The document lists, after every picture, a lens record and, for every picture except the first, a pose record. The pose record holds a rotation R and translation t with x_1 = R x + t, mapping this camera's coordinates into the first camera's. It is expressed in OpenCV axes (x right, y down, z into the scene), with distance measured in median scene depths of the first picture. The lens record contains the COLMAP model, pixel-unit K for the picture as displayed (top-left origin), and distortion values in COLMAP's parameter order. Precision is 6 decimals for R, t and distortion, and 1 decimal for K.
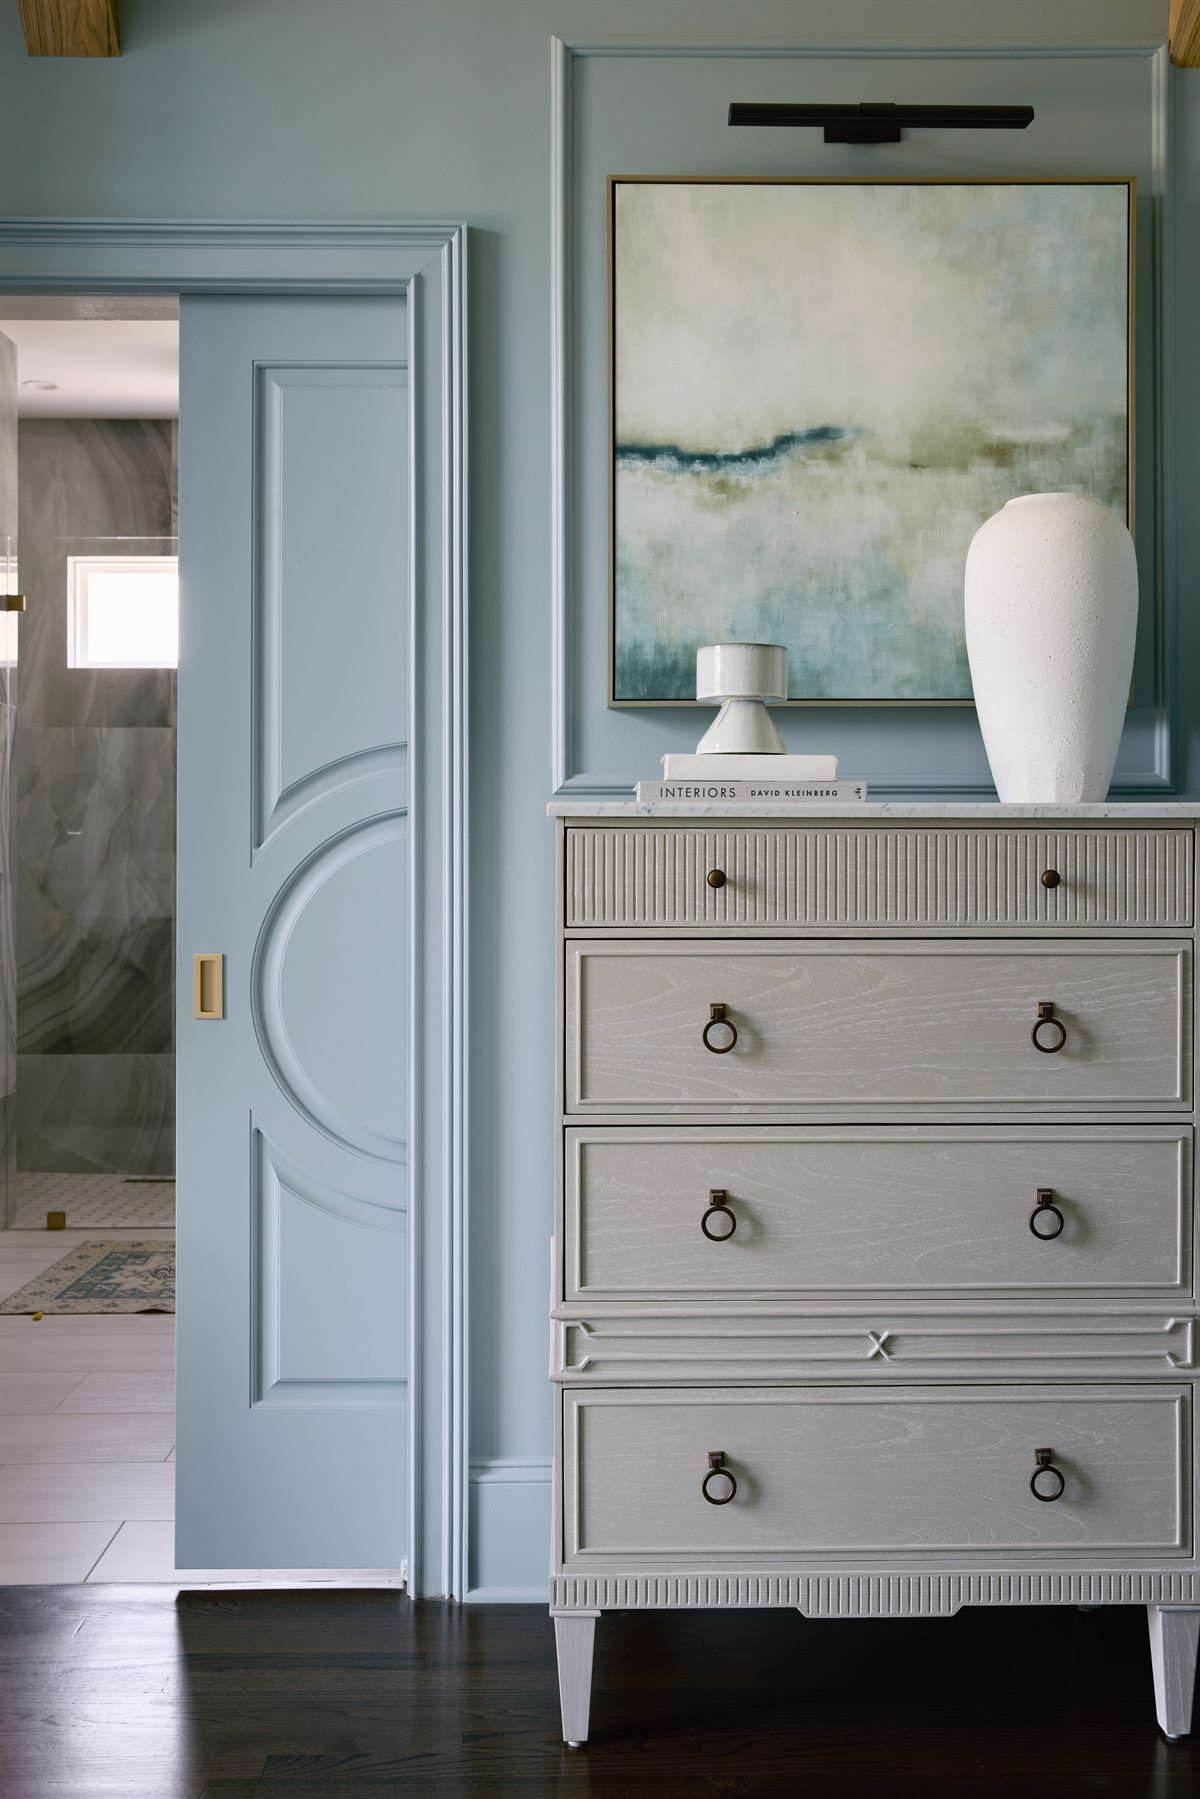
lens RADIAL K [[1207.3, 0, 604.4], [0, 1207.3, 904.7], [0, 0, 1]] dist [-0.011231, 0.009583]
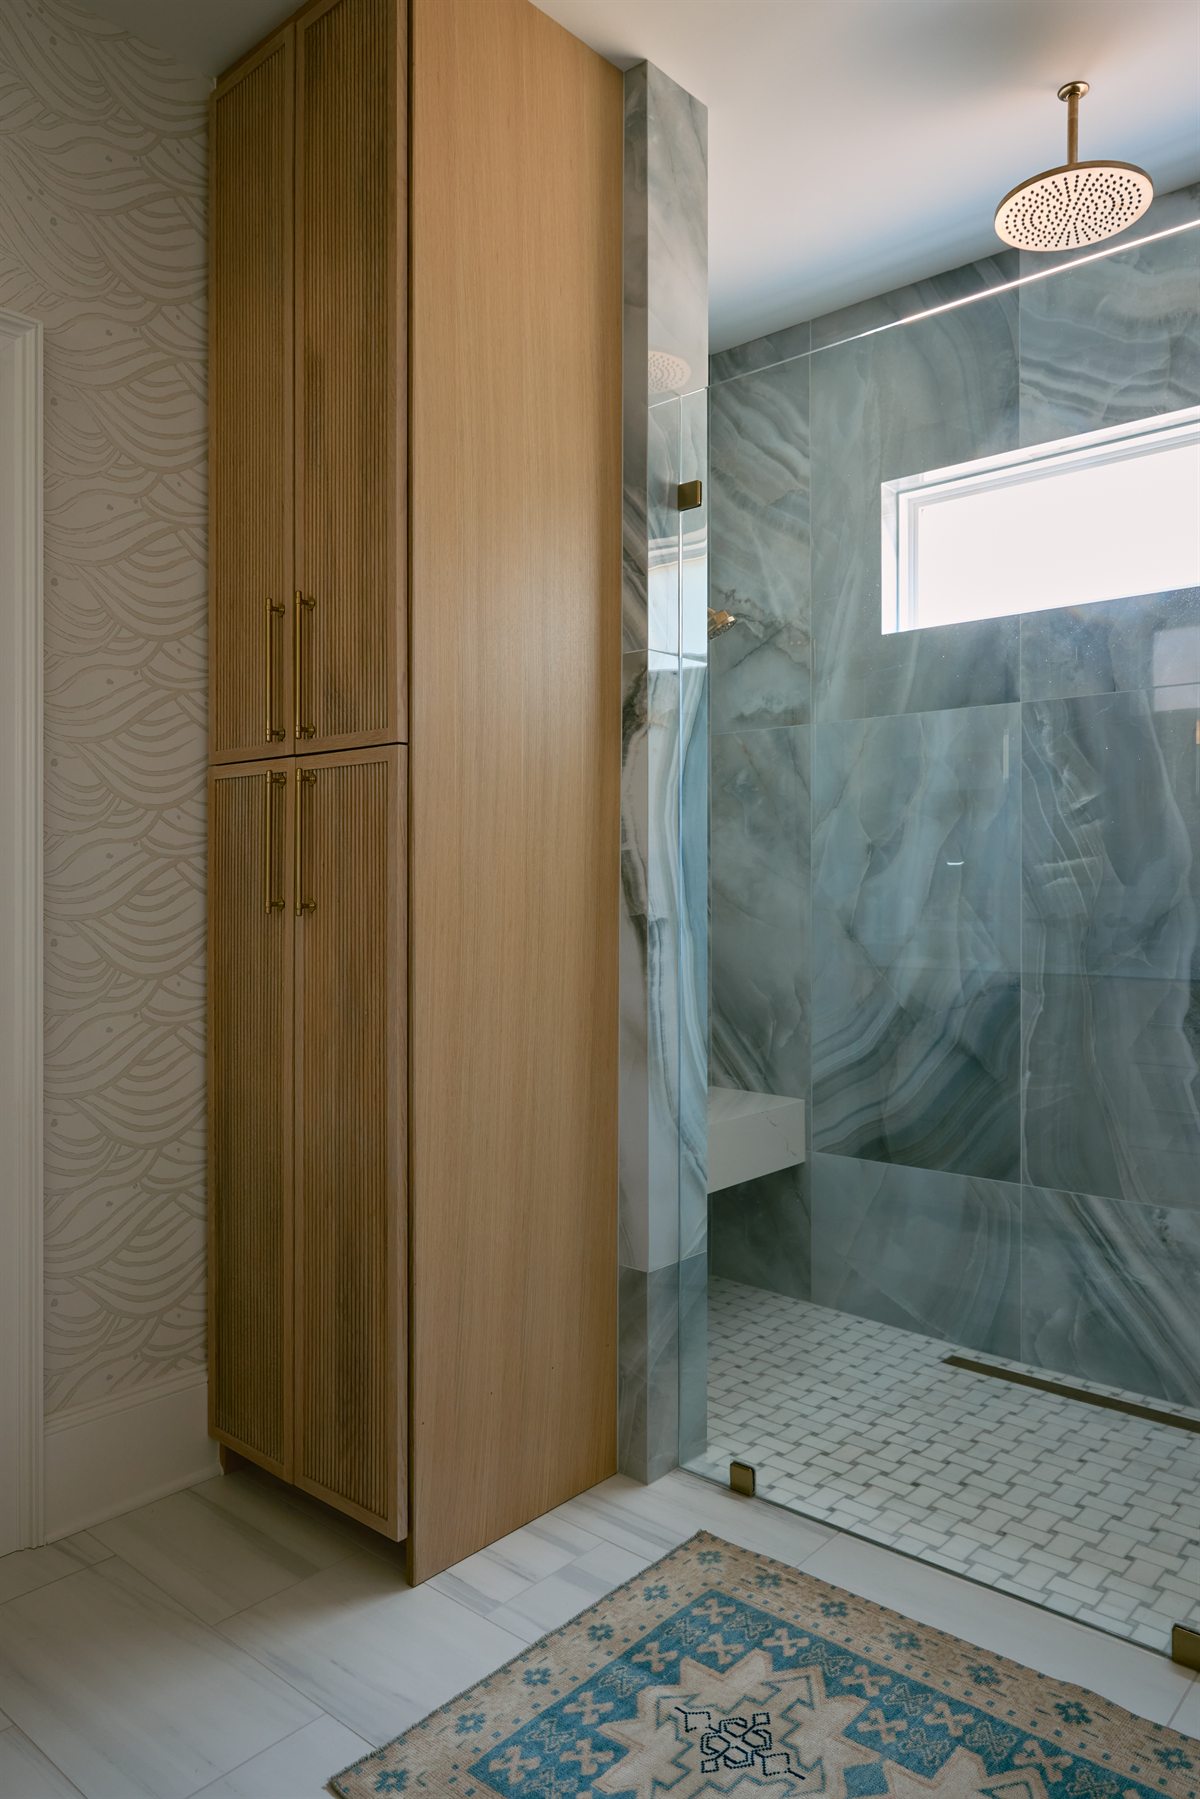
lens RADIAL K [[1207.3, 0, 603.4], [0, 1207.3, 897.2], [0, 0, 1]] dist [-0.011231, 0.009583]
pose [[0.742804, 0.004052, -0.669497, -0.079780], [0.003908, 0.999938, 0.010388, -0.045469], [0.669498, -0.010333, 0.742742, 0.341209]]
